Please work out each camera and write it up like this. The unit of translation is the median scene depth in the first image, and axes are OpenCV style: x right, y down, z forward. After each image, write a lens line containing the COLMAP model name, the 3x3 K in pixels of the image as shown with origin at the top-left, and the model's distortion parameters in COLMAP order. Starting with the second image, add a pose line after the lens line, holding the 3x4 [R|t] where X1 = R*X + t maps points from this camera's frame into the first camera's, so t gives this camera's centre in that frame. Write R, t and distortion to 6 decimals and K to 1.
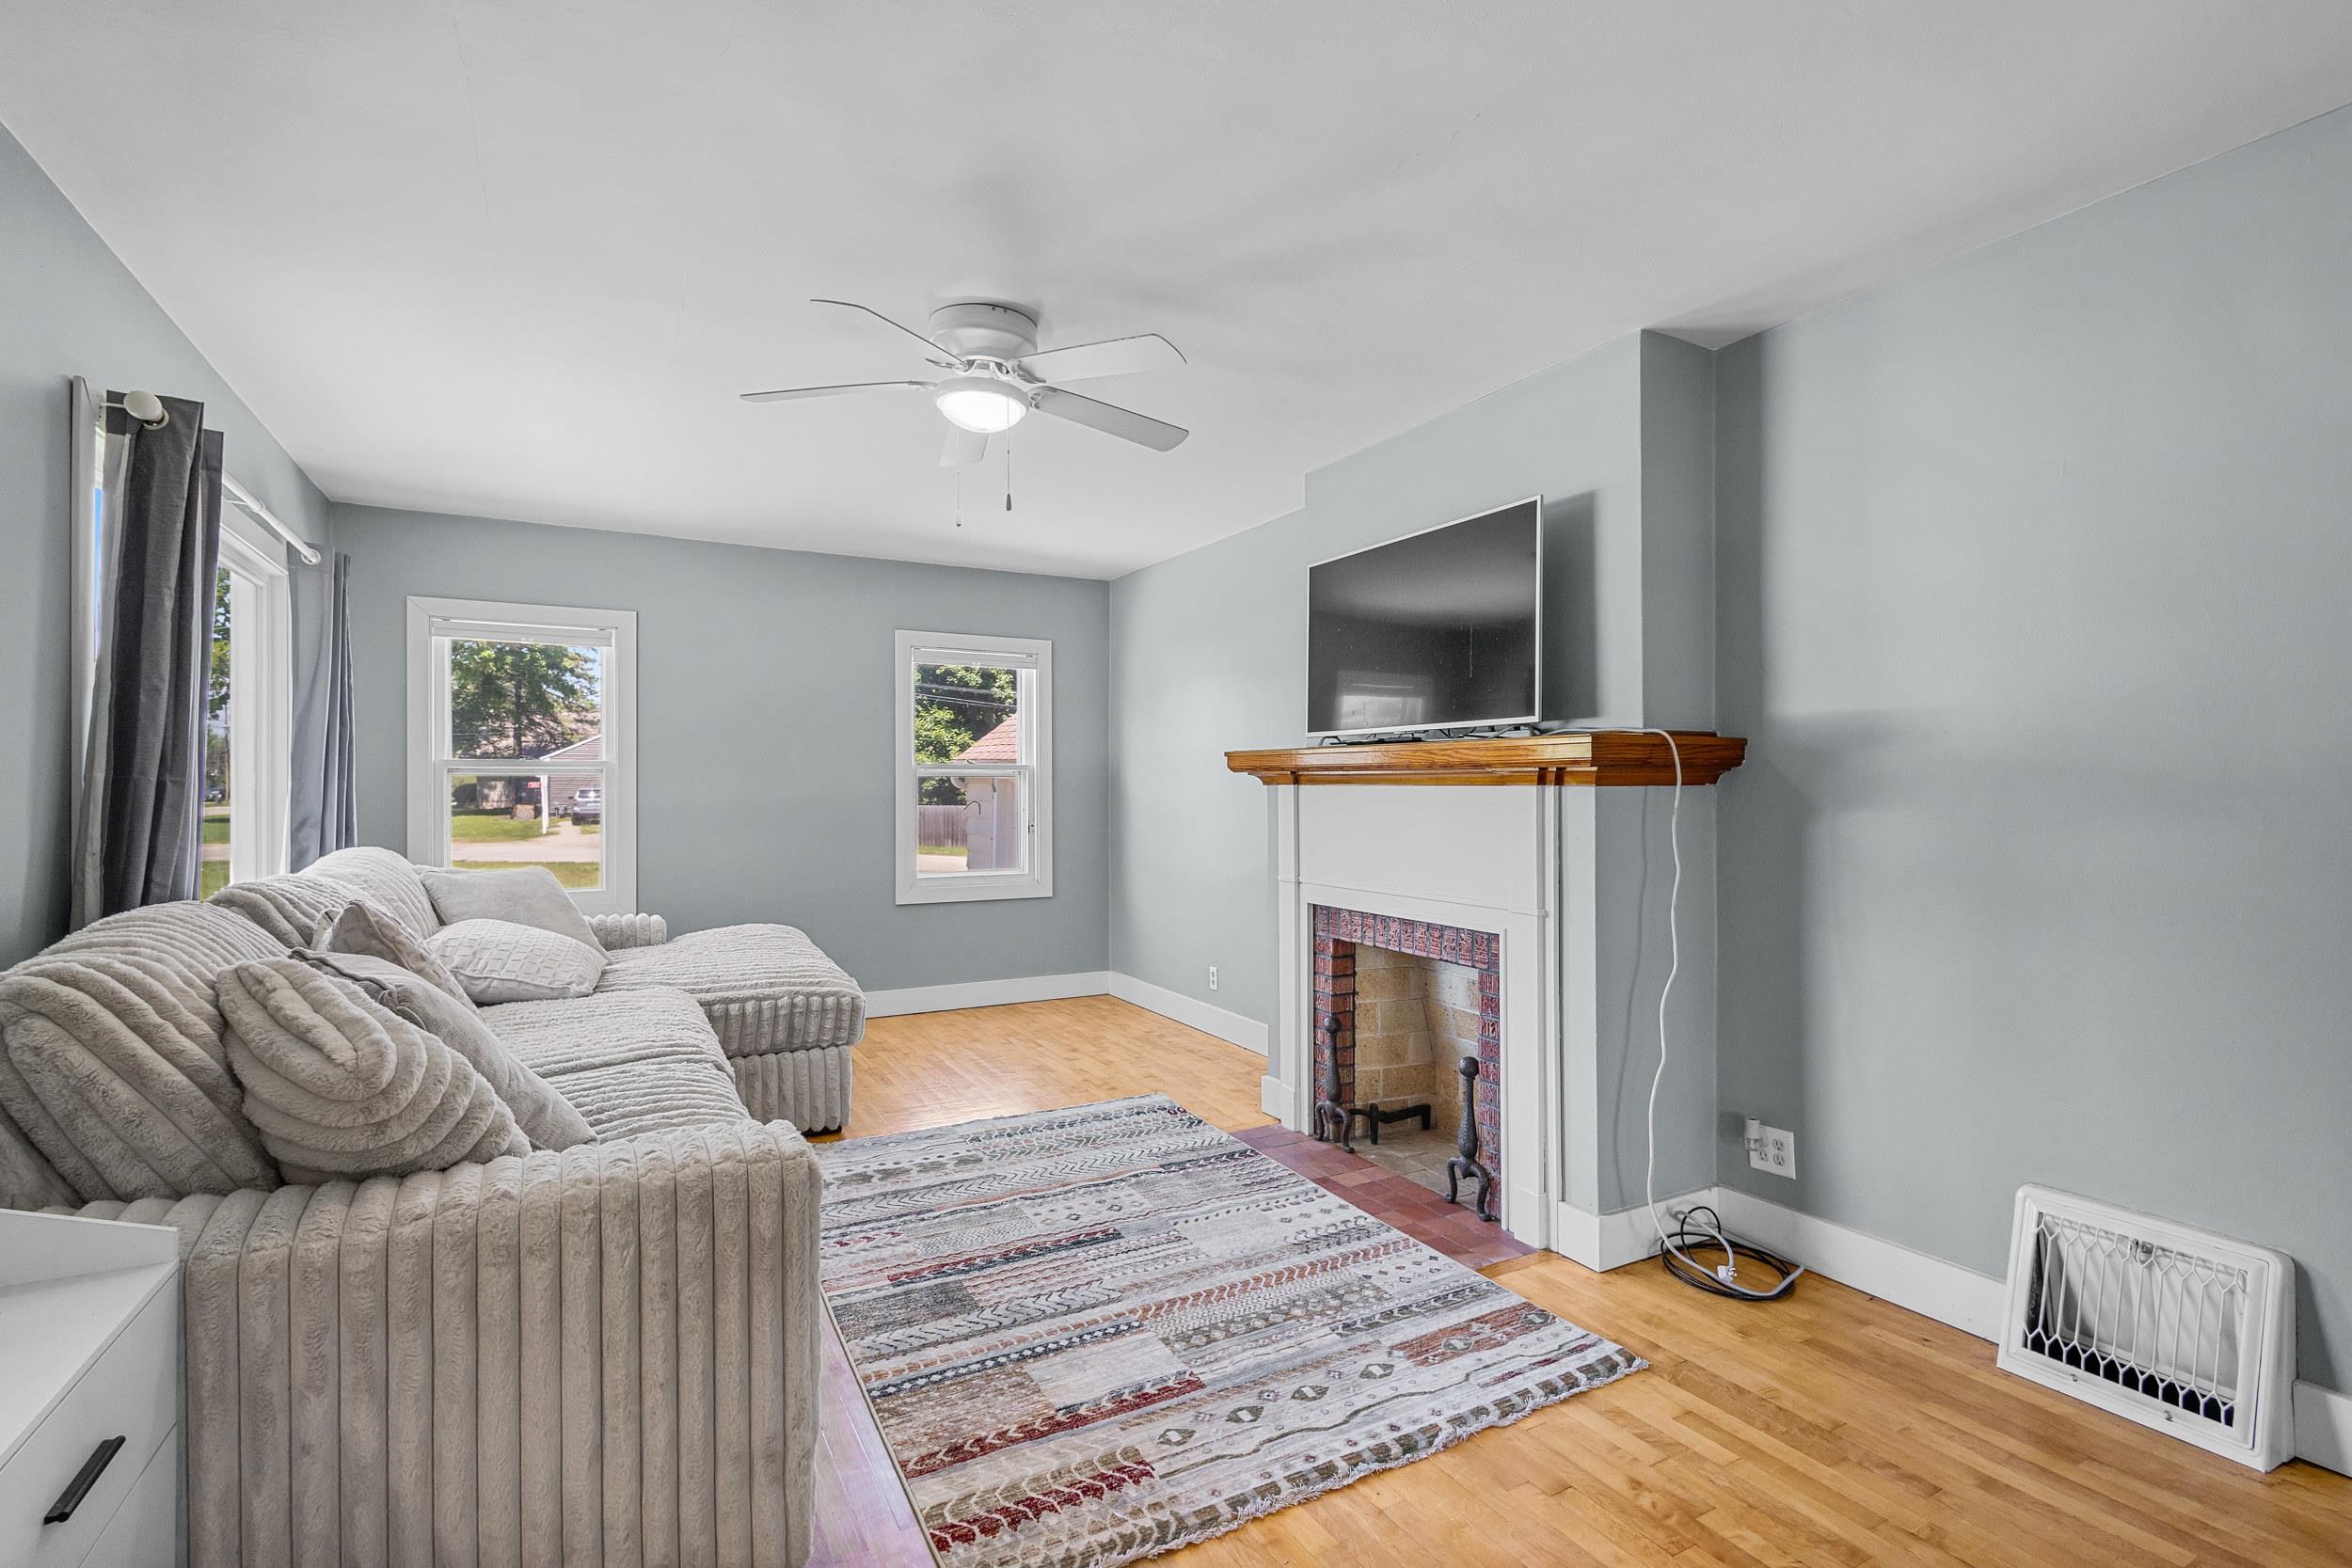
lens RADIAL K [[1085.6, 0, 1170.4], [0, 1085.6, 785.0], [0, 0, 1]] dist [0.002274, -0.000254]
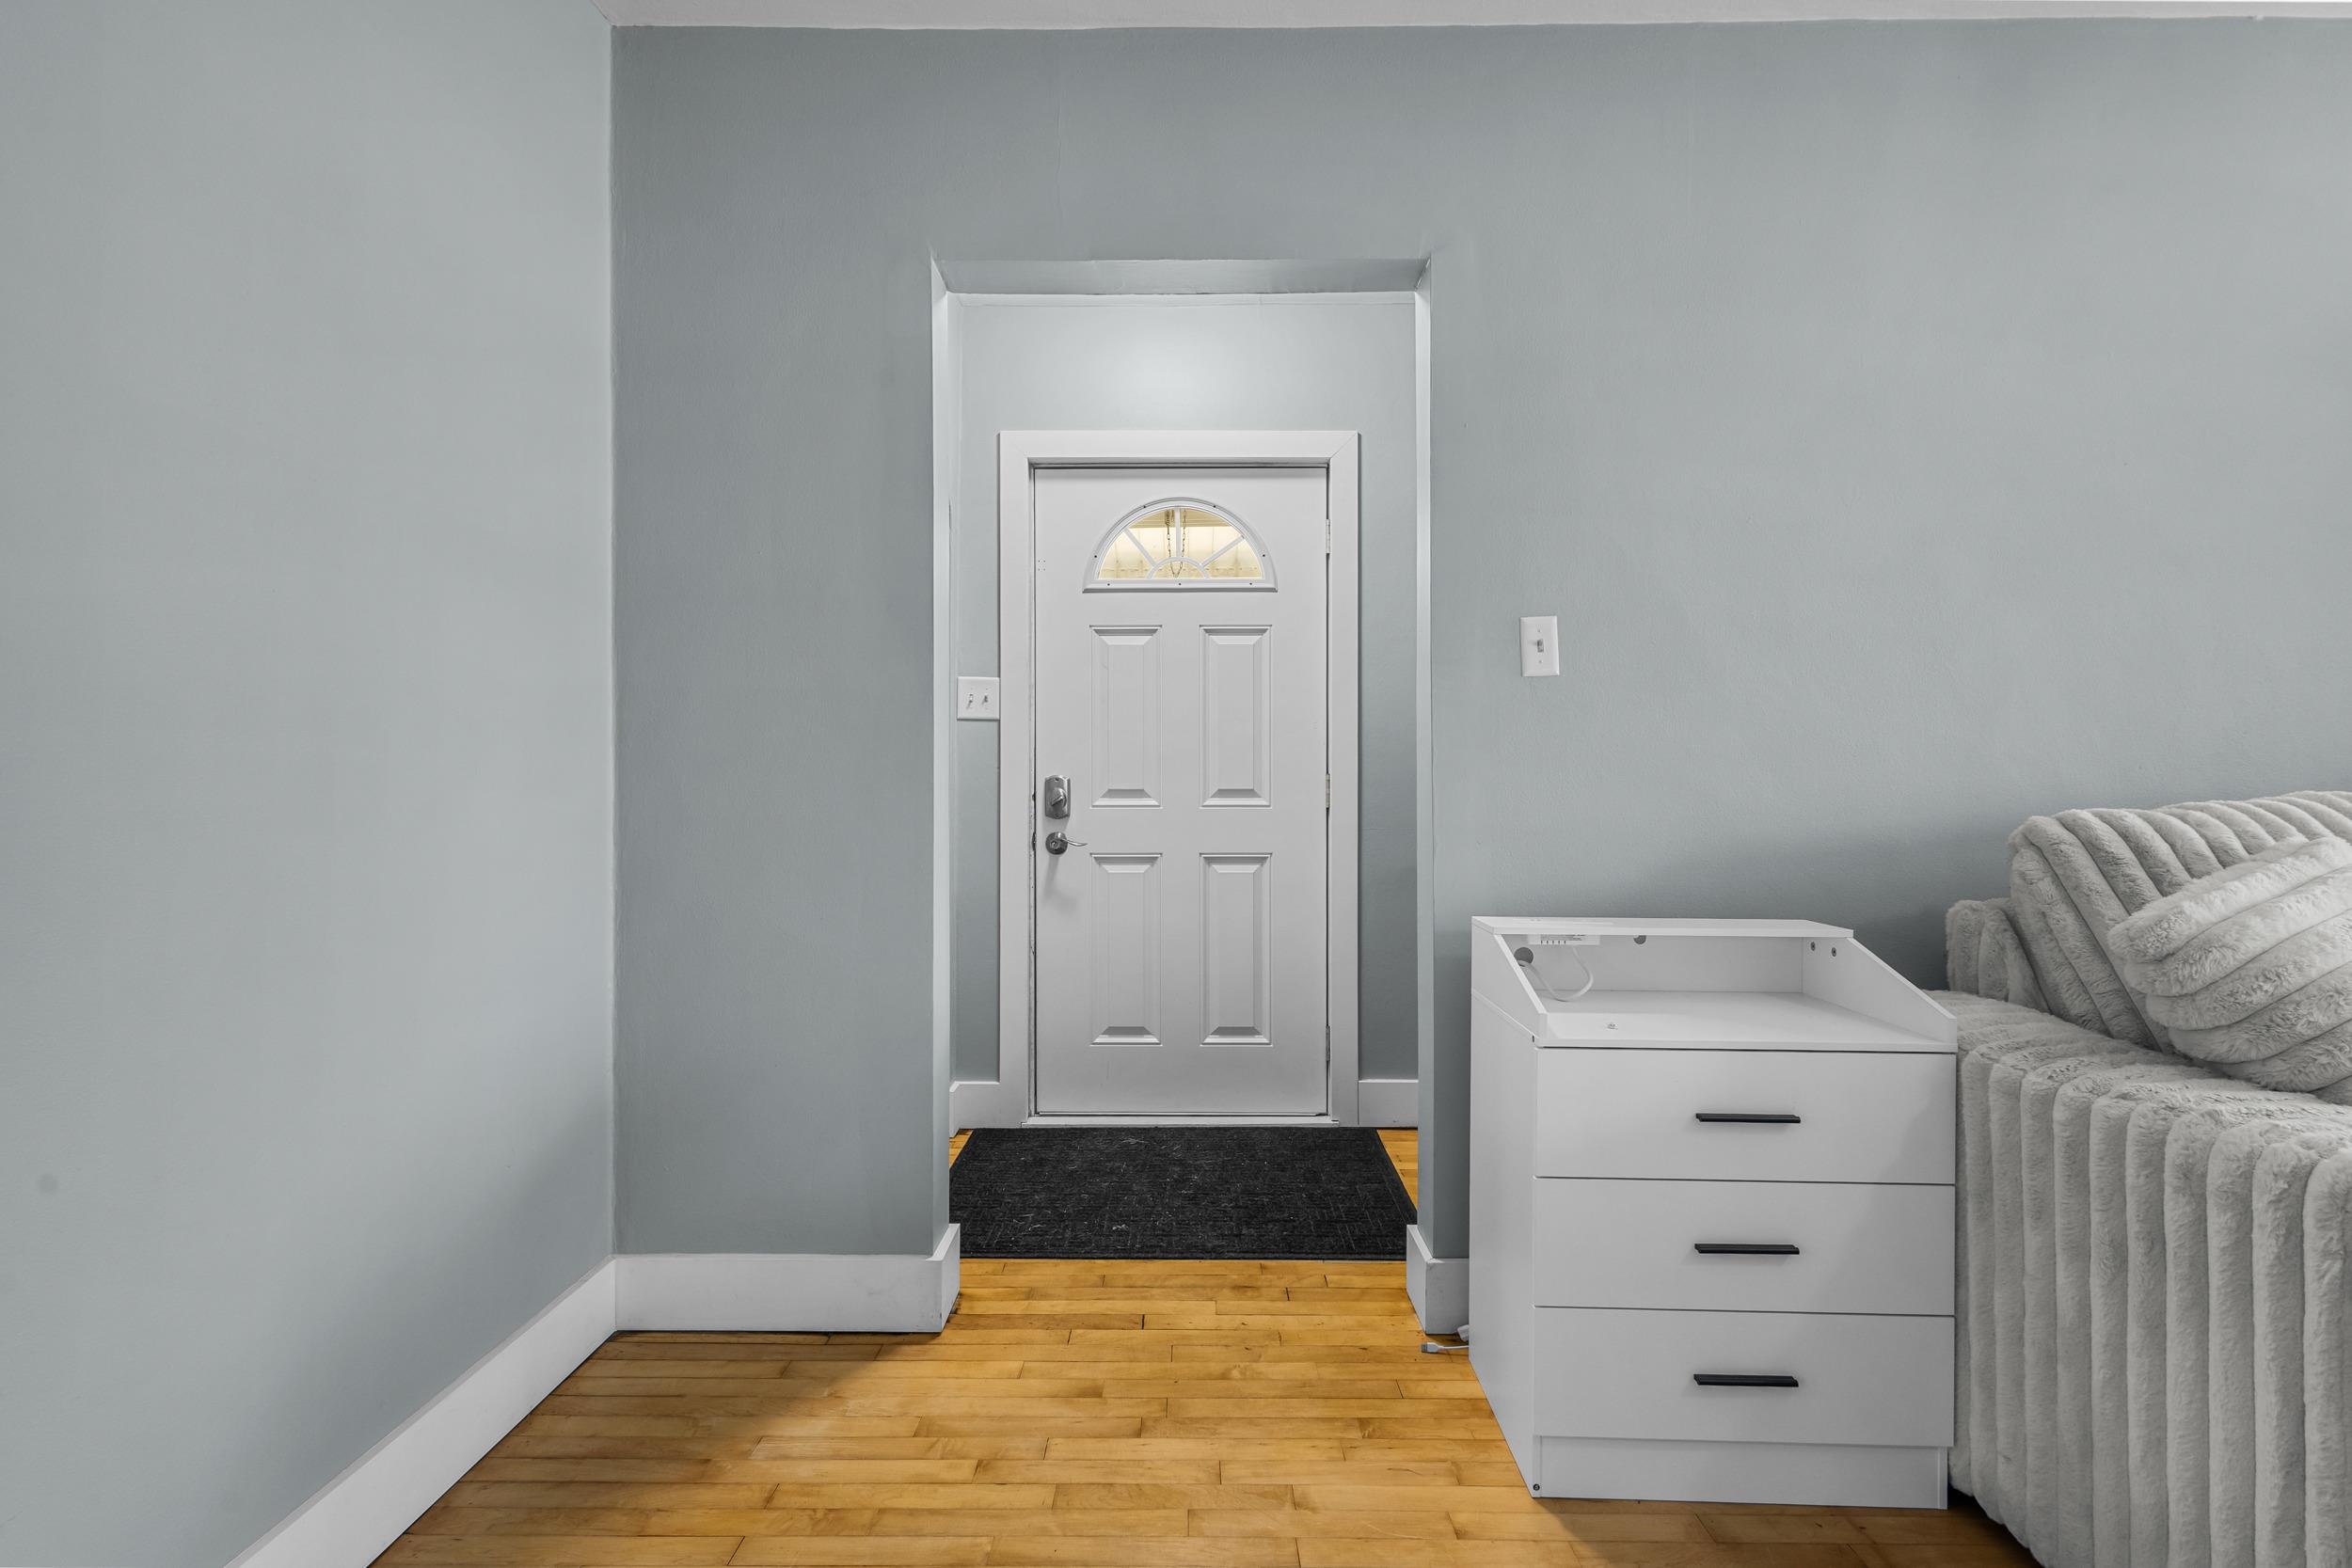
lens RADIAL K [[1085.6, 0, 1170.4], [0, 1085.6, 785.0], [0, 0, 1]] dist [0.002274, -0.000254]
pose [[-0.493428, -0.004031, -0.869777, 0.234733], [0.000317, 0.999988, -0.004814, 0.075224], [0.869786, -0.002651, -0.493421, 0.388964]]
